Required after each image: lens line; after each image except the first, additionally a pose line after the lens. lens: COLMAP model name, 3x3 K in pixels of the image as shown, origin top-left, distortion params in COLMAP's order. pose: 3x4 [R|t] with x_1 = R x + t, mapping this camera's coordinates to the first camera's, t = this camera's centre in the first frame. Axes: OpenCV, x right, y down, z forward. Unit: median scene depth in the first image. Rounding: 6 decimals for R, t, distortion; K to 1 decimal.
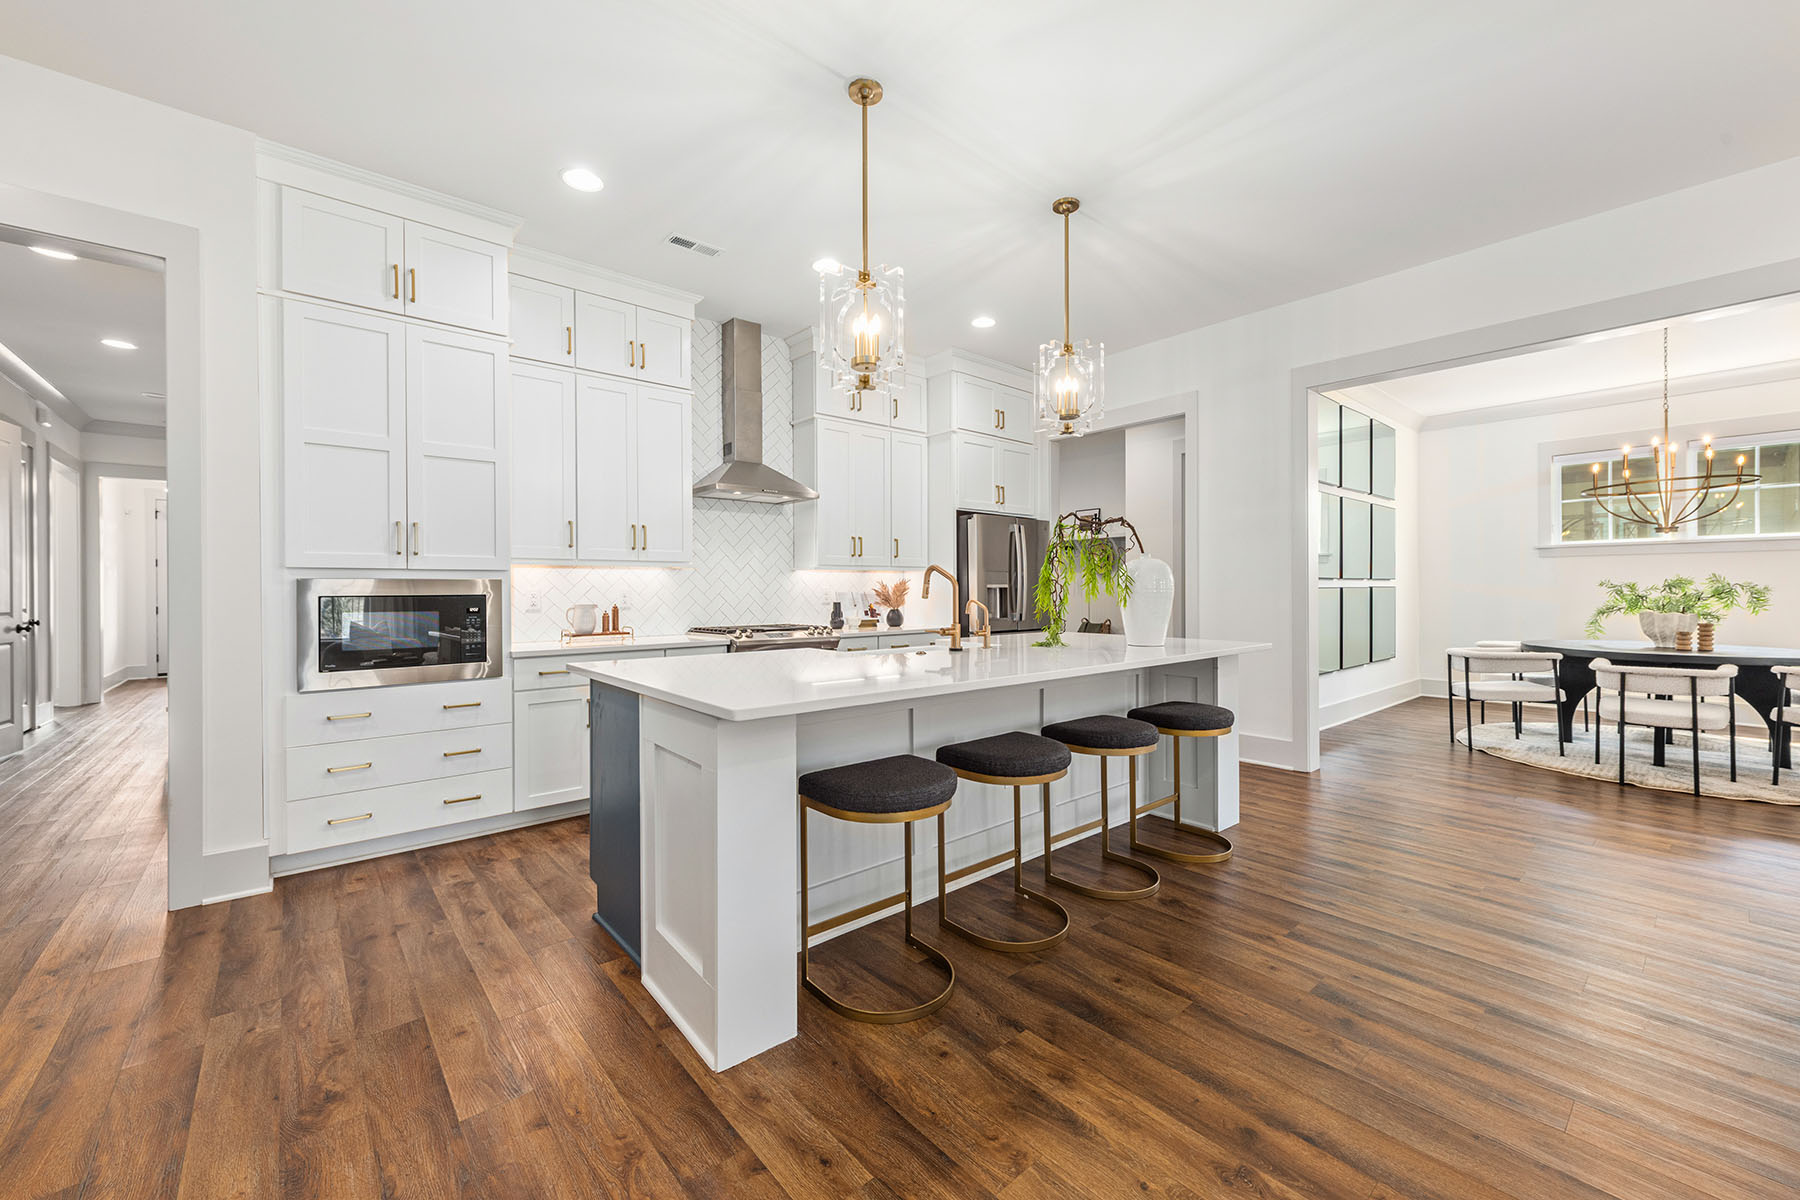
lens RADIAL K [[704.5, 0, 921.4], [0, 704.5, 593.3], [0, 0, 1]] dist [0.014957, -0.002070]
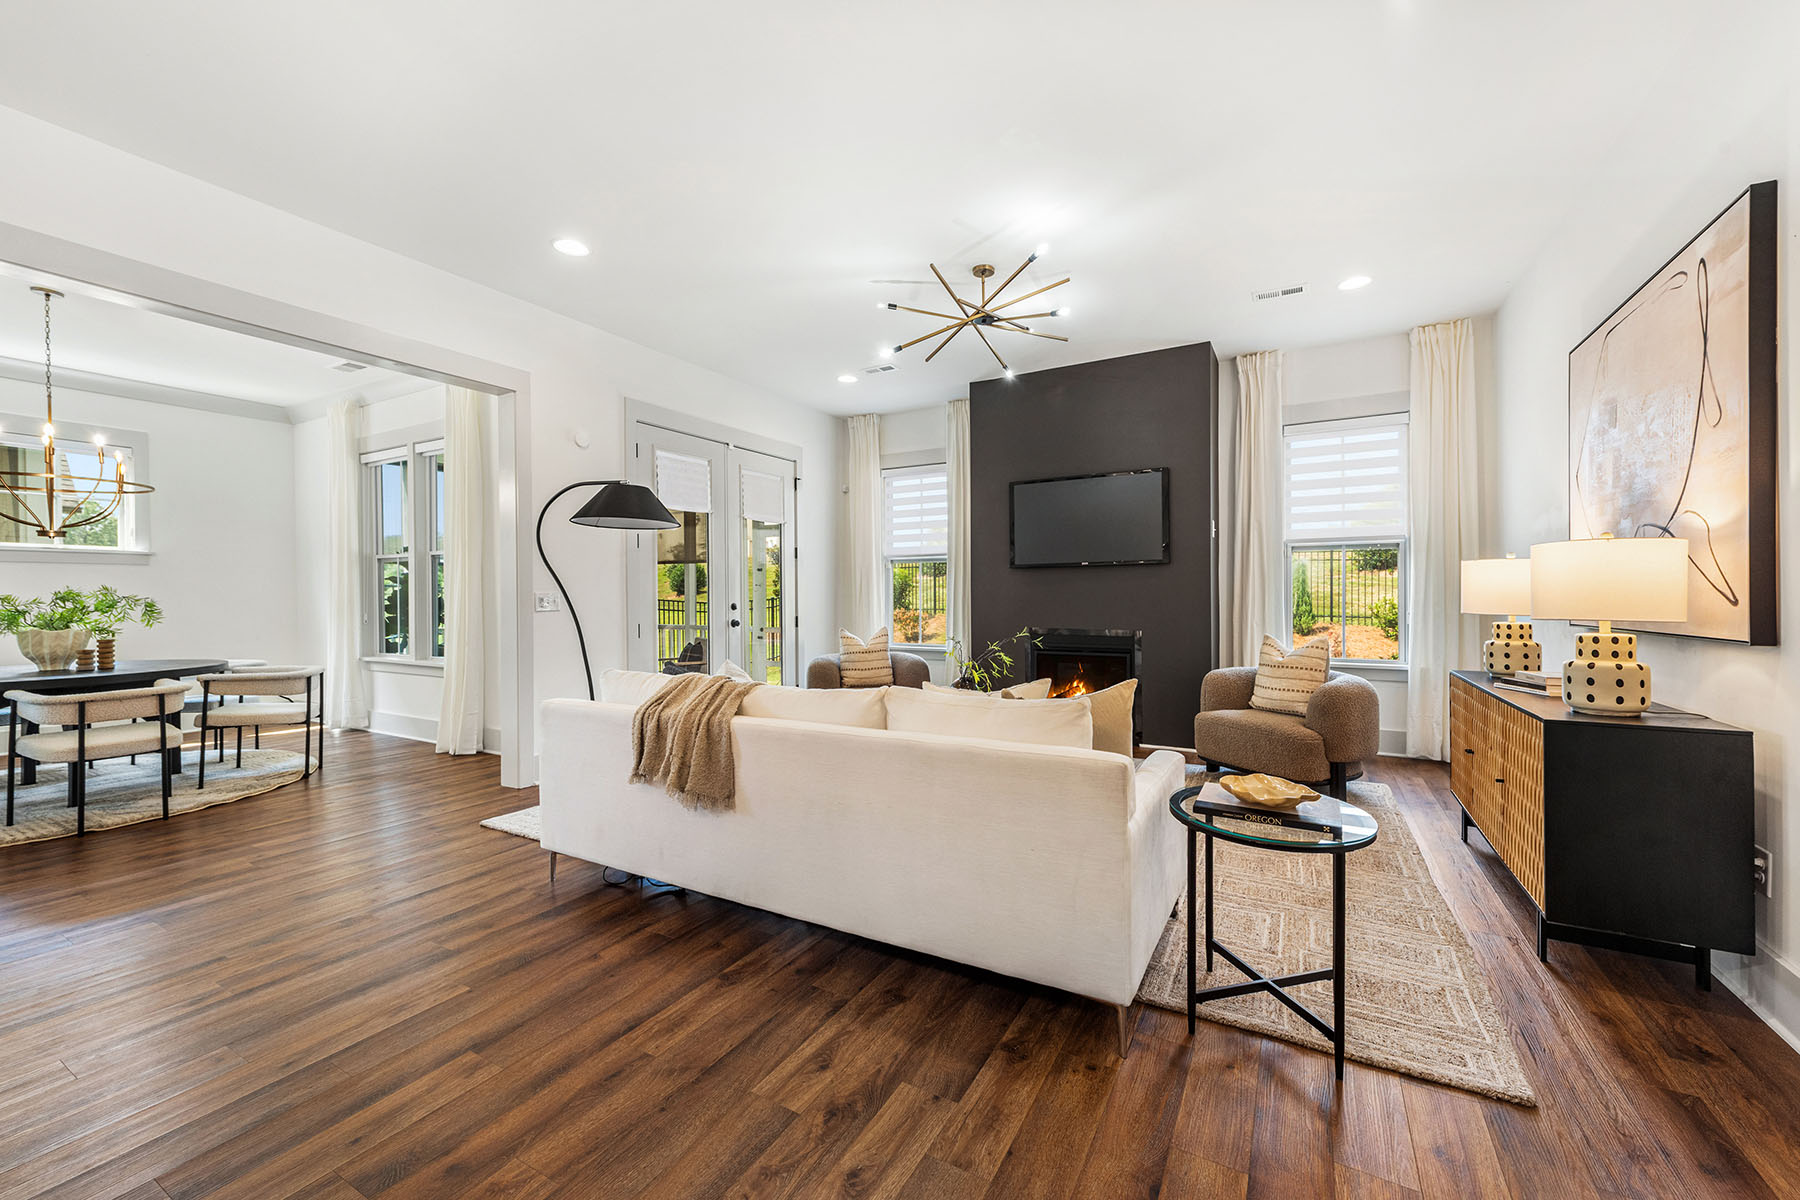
lens RADIAL K [[704.5, 0, 904.9], [0, 704.5, 593.7], [0, 0, 1]] dist [0.014957, -0.002070]
pose [[-0.318412, 0.006348, 0.947931, -0.115297], [0.013521, 0.999906, -0.002154, -0.001155], [-0.947856, 0.012131, -0.318468, 0.320942]]
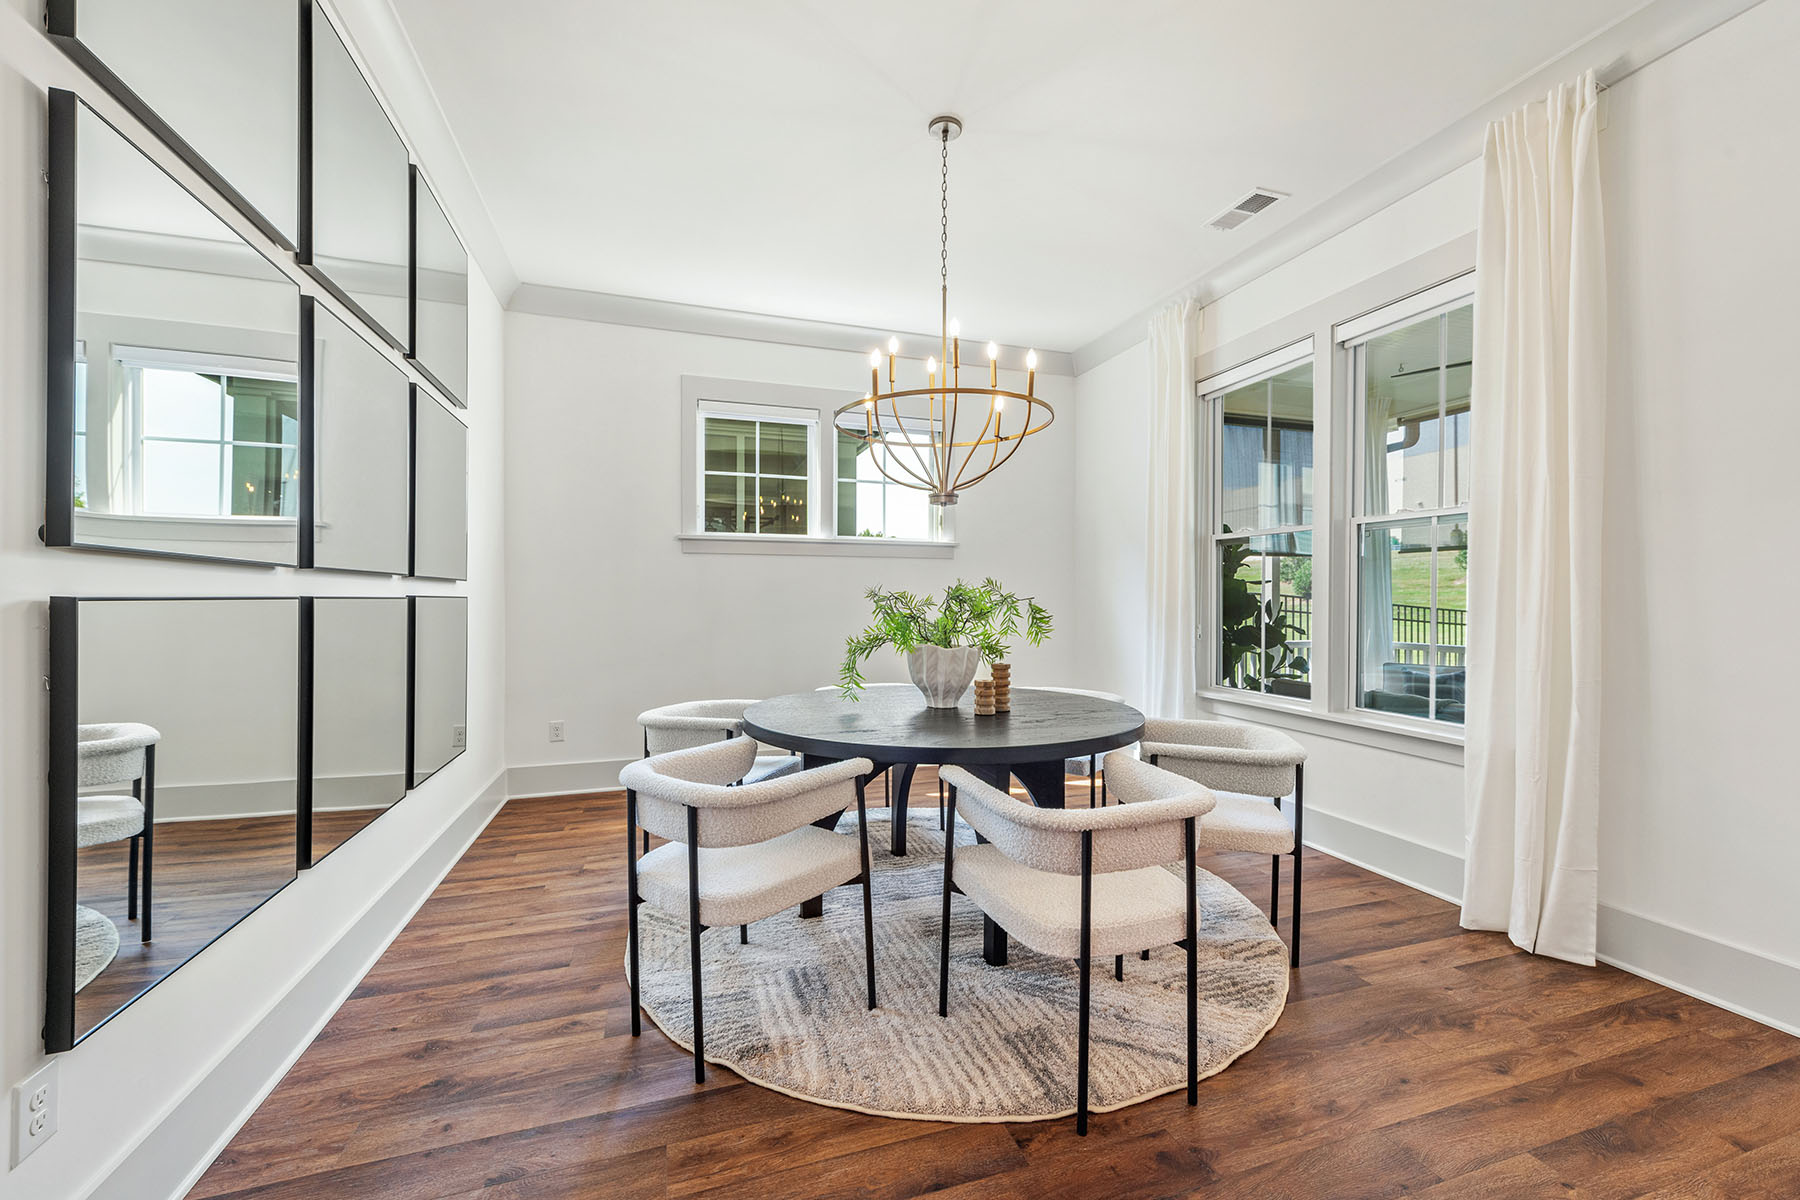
lens RADIAL K [[704.5, 0, 913.2], [0, 704.5, 604.3], [0, 0, 1]] dist [0.014957, -0.002070]
pose [[0.388666, -0.000585, 0.921378, 0.558791], [-0.000294, 1.000000, 0.000759, -0.006778], [-0.921378, -0.000566, 0.388666, 0.865185]]
